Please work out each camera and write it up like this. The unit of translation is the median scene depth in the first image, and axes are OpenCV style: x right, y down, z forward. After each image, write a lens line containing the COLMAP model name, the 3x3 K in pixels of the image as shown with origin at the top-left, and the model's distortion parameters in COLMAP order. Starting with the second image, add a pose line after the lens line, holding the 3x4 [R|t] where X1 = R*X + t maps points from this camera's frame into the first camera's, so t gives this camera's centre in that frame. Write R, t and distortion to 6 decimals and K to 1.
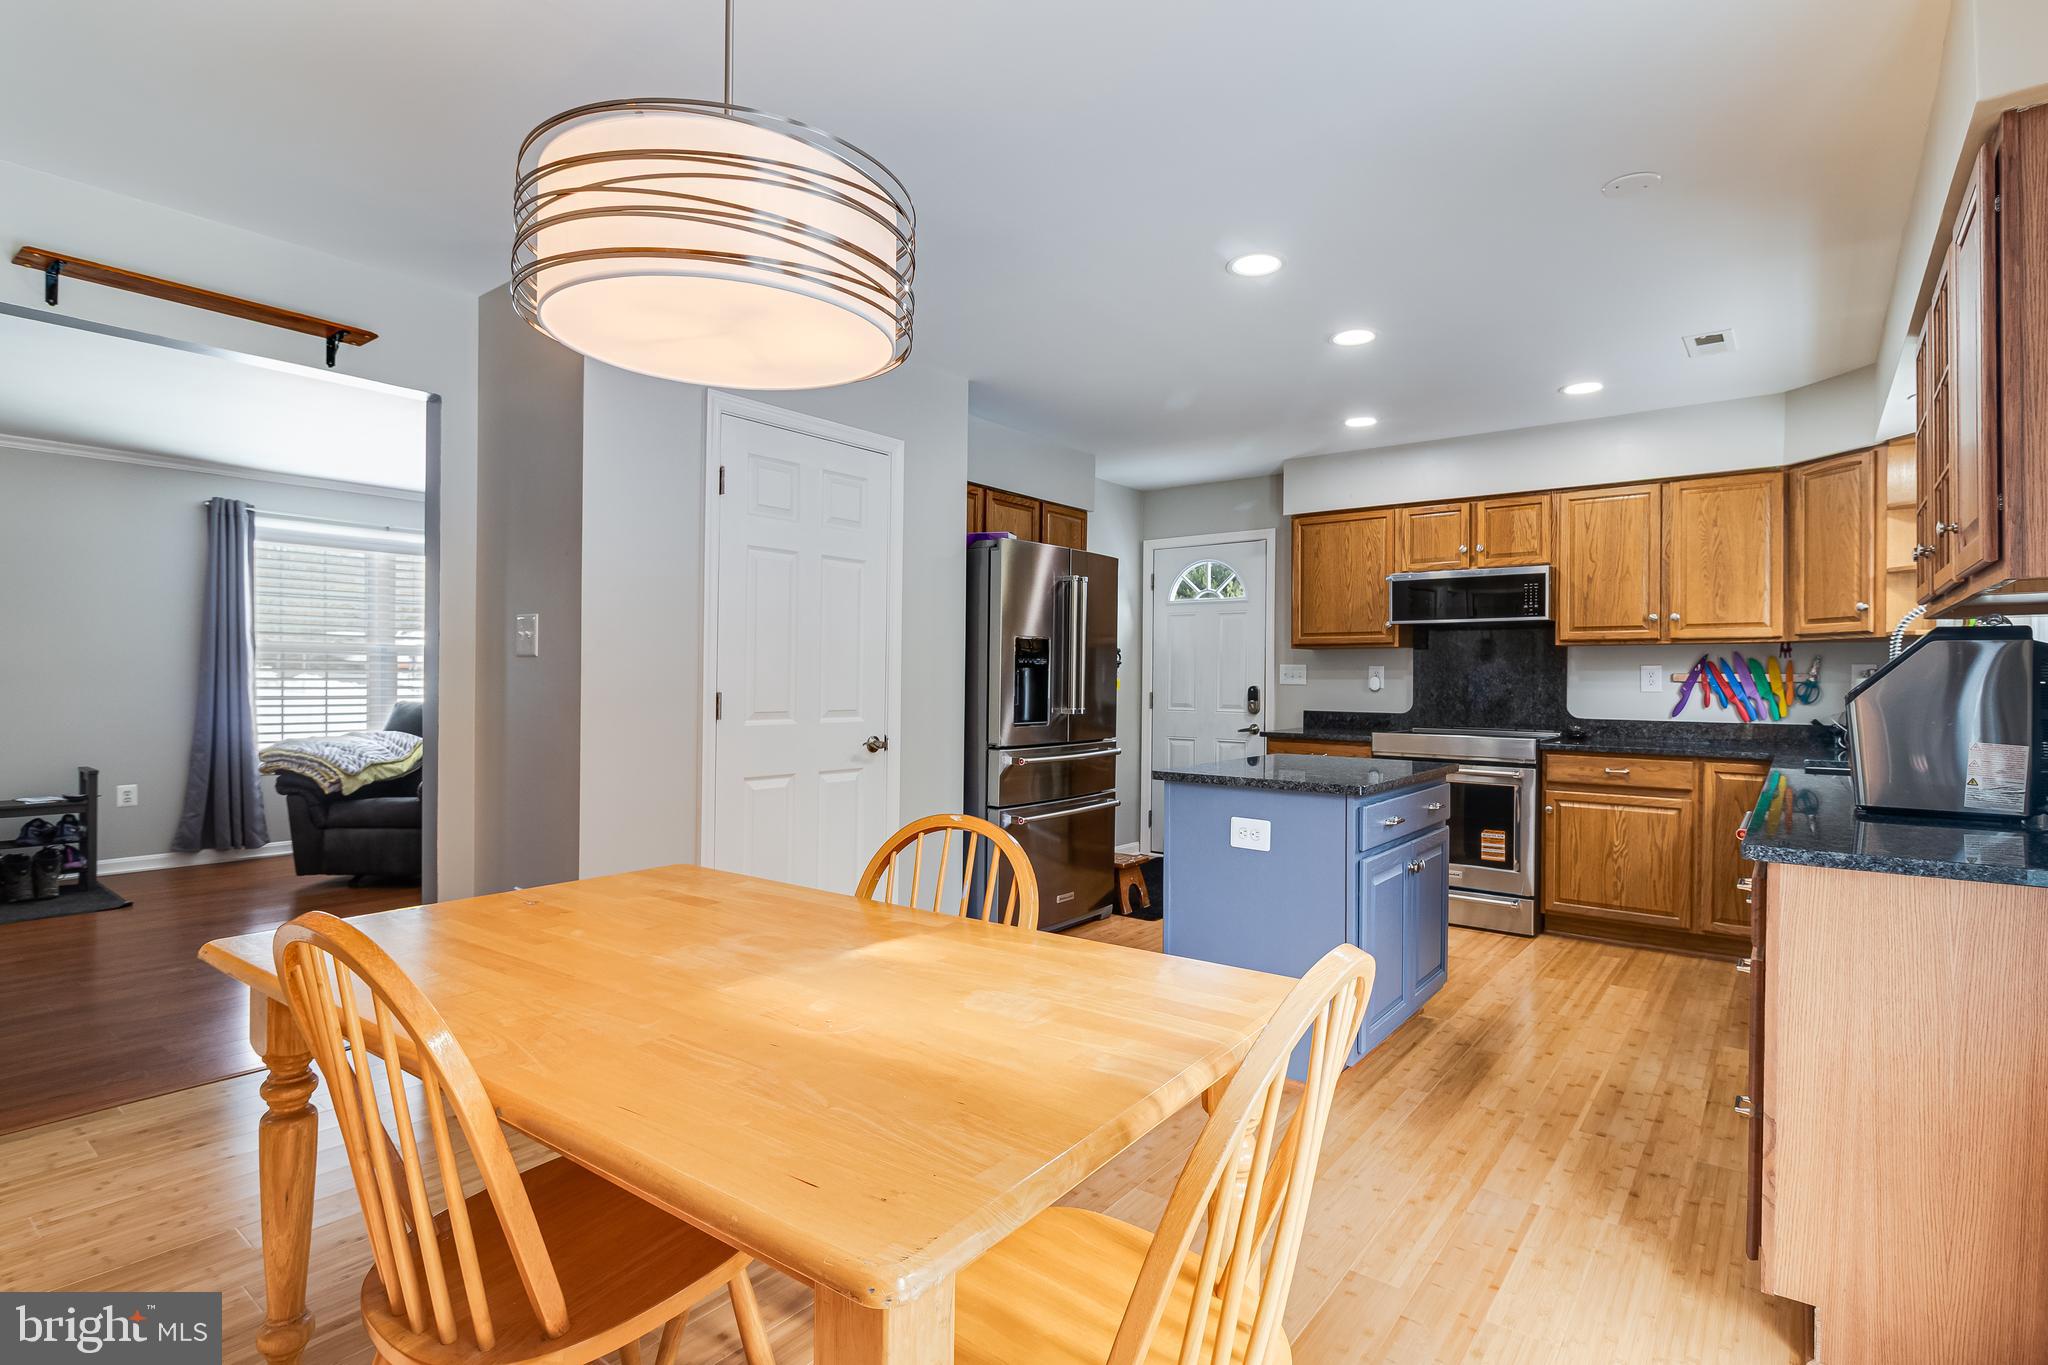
lens RADIAL K [[996.3, 0, 1024.0], [0, 996.3, 680.8], [0, 0, 1]] dist [-0.003214, -0.000479]
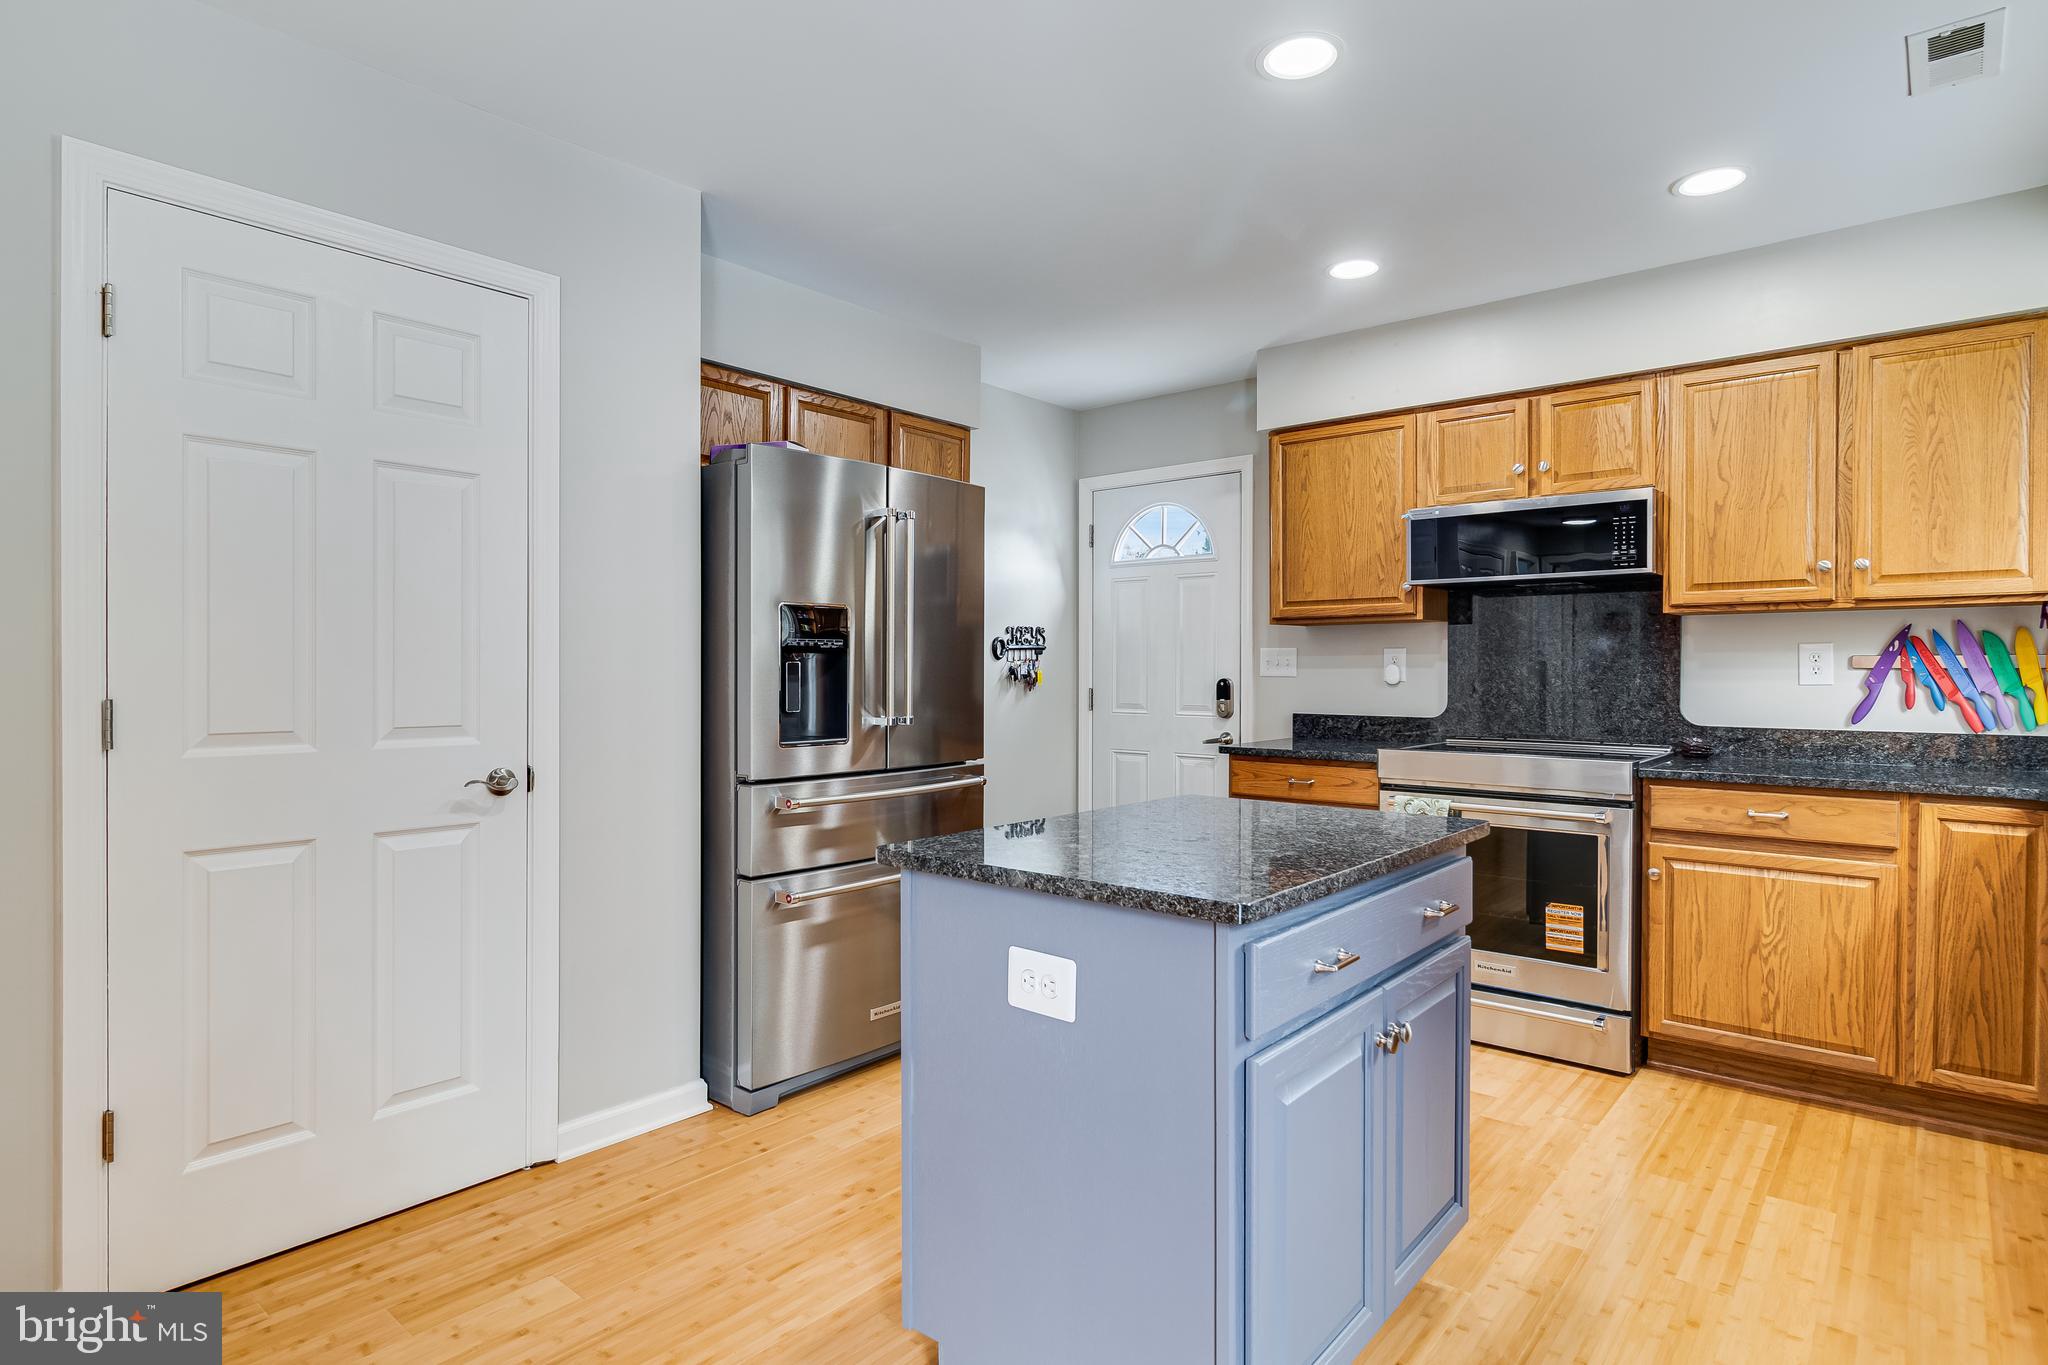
lens RADIAL K [[1084.2, 0, 1022.2], [0, 1084.2, 680.5], [0, 0, 1]] dist [0.001708, -0.001838]
pose [[0.999317, -0.006335, -0.036400, 0.157316], [0.006583, 0.999956, 0.006709, 0.000285], [0.036356, -0.006944, 0.999315, 0.307852]]
